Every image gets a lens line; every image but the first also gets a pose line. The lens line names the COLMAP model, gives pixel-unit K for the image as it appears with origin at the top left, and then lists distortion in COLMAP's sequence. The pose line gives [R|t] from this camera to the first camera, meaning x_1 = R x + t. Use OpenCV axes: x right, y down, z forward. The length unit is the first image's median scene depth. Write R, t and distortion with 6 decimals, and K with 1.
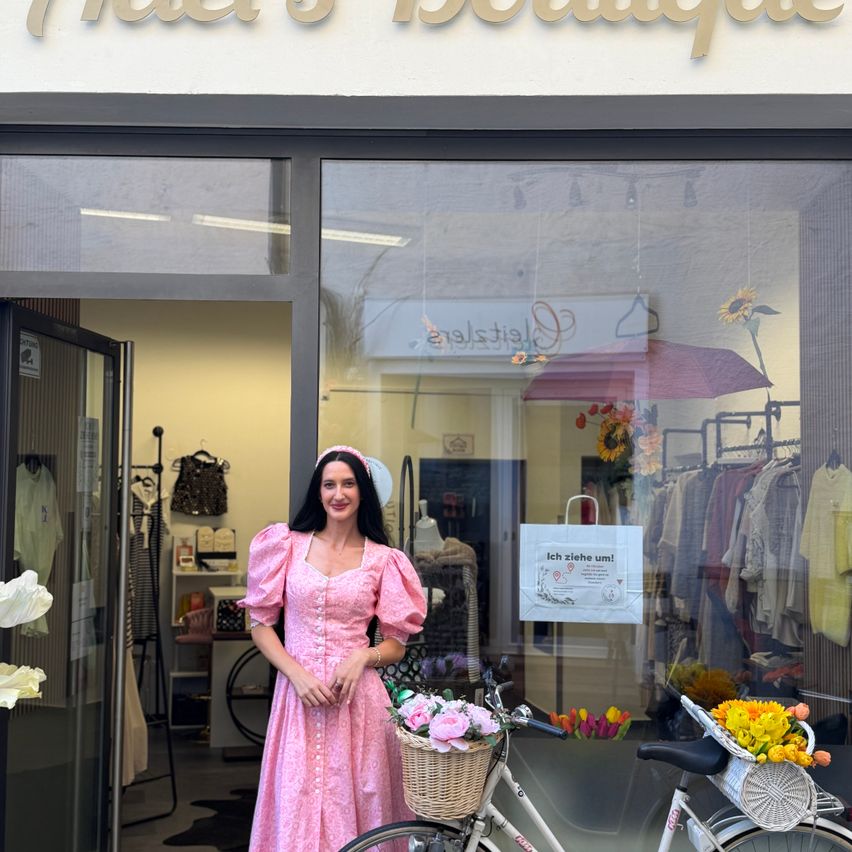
lens RADIAL K [[1203.6, 0, 421.7], [0, 1203.6, 426.9], [0, 0, 1]] dist [0.085992, 0.000000]
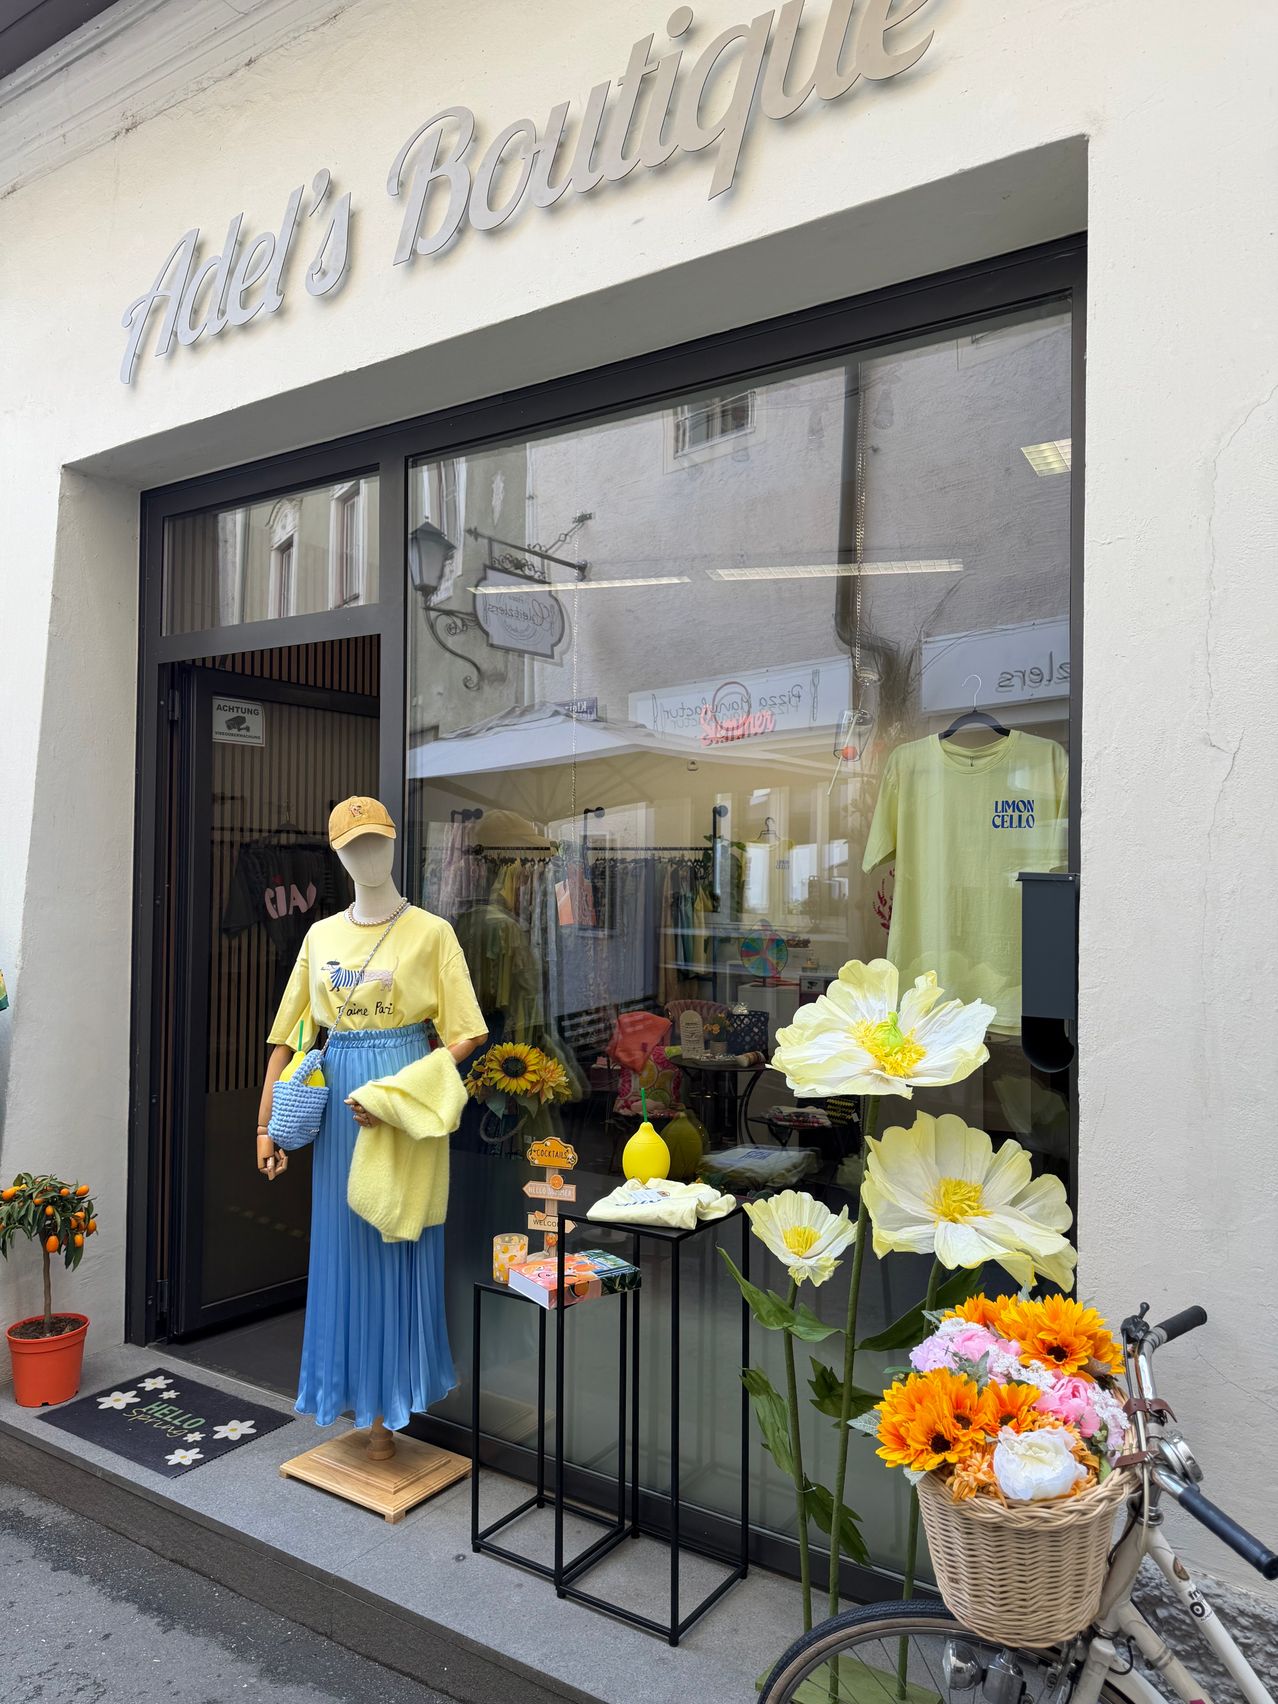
lens RADIAL K [[1231.9, 0, 601.9], [0, 1231.9, 845.2], [0, 0, 1]] dist [0.064770, -0.018437]
pose [[0.843040, -0.020077, -0.537476, 0.394348], [0.030358, 0.999486, 0.010283, 0.032976], [0.536994, -0.024986, 0.843216, 0.276403]]
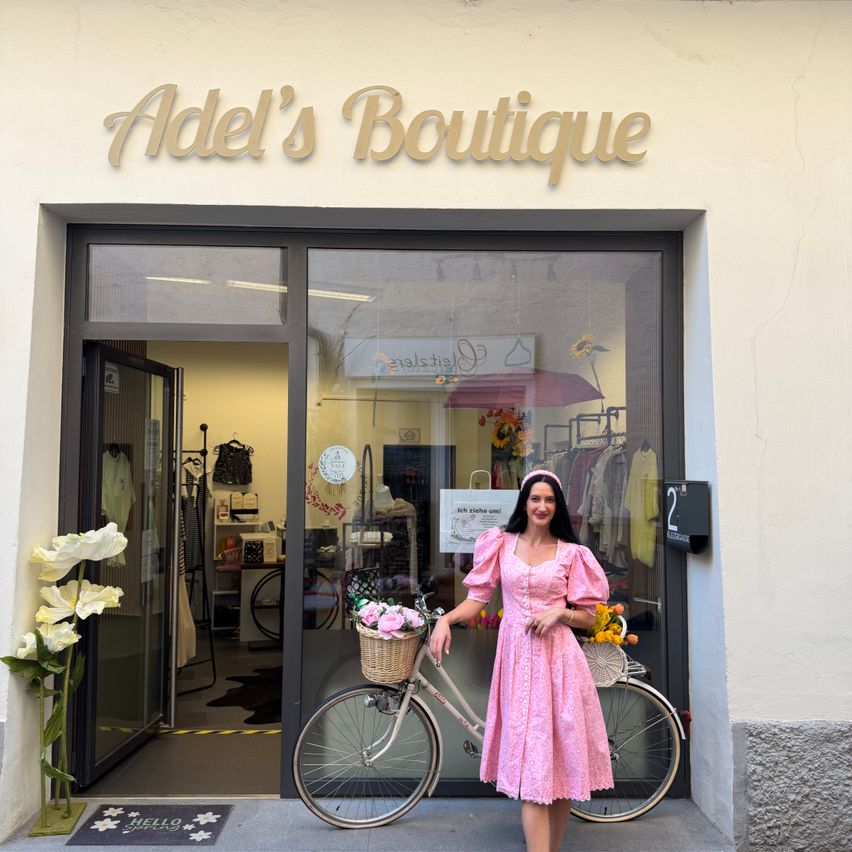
lens RADIAL K [[826.1, 0, 427.0], [0, 826.1, 425.7], [0, 0, 1]] dist [0.085741, 0.000000]
pose [[0.999130, -0.003180, 0.041581, 0.017632], [0.002983, 0.999984, 0.004792, -0.003860], [-0.041595, -0.004663, 0.999124, -0.033440]]
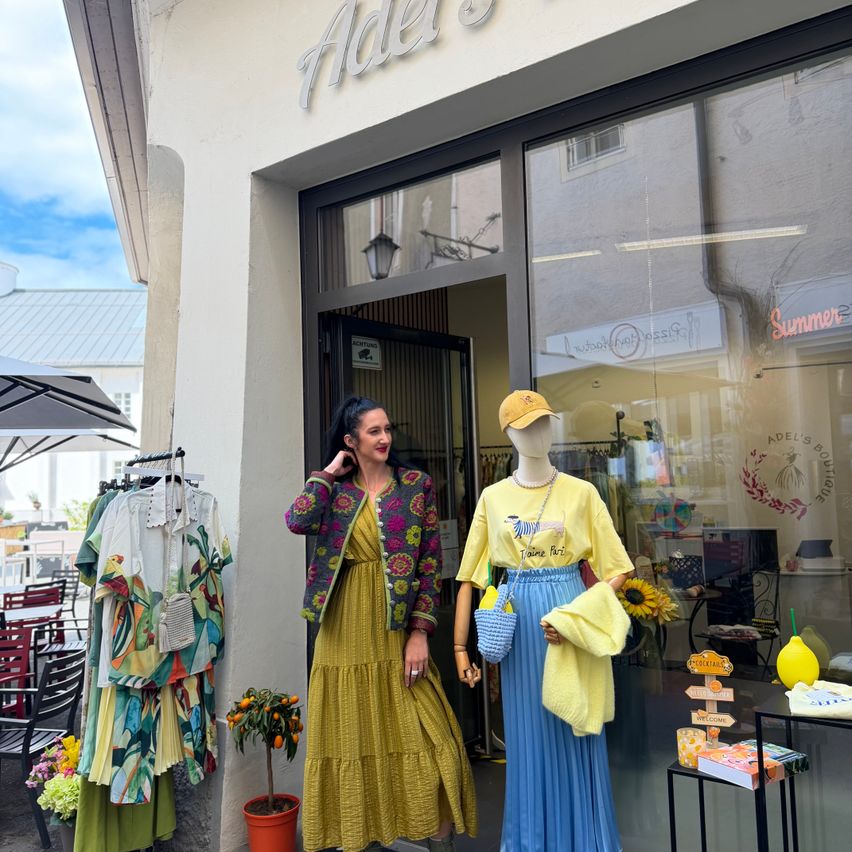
lens RADIAL K [[826.1, 0, 411.7], [0, 826.1, 415.8], [0, 0, 1]] dist [0.085741, 0.000000]
pose [[0.816791, -0.084013, -0.570784, 0.205324], [0.074114, 0.996423, -0.040605, 0.044885], [0.572153, -0.009138, 0.820096, 0.240348]]
